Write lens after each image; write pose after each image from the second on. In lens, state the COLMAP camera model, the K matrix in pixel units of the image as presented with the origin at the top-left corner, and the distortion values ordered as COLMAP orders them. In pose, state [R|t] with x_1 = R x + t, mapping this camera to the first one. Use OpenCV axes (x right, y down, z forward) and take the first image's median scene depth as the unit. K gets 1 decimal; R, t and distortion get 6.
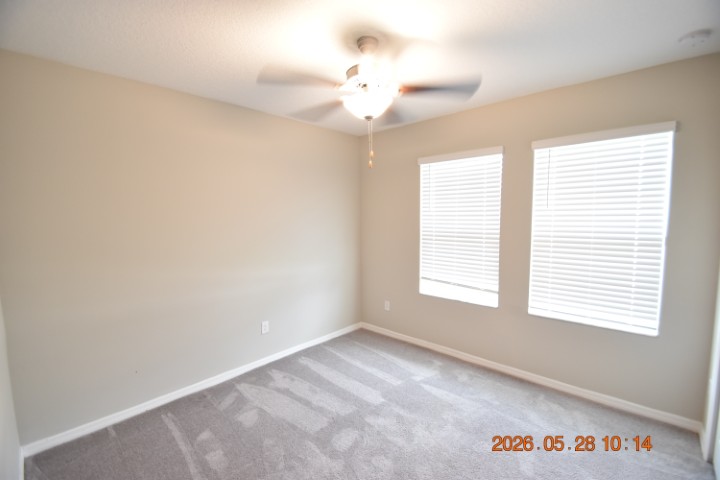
lens RADIAL K [[315.3, 0, 366.5], [0, 315.3, 241.0], [0, 0, 1]] dist [-0.007136, -0.001417]
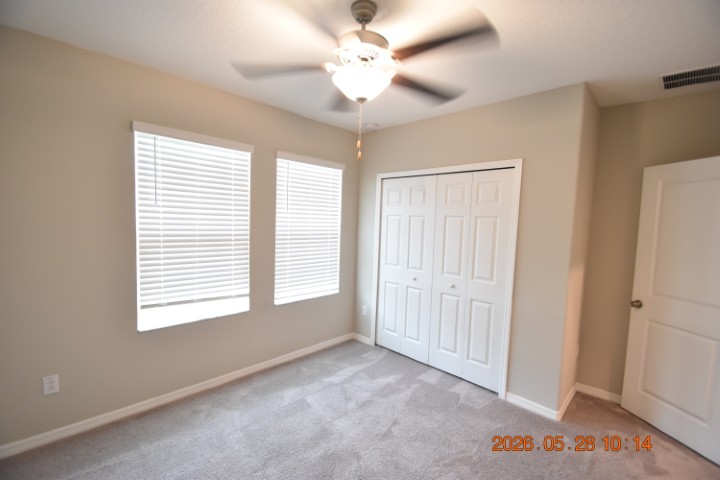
lens RADIAL K [[315.3, 0, 359.6], [0, 315.3, 239.0], [0, 0, 1]] dist [-0.007136, -0.001417]
pose [[0.032944, -0.059095, 0.997709, -0.529294], [0.036902, 0.997642, 0.057873, -0.052679], [-0.998776, 0.034911, 0.035047, 0.614614]]
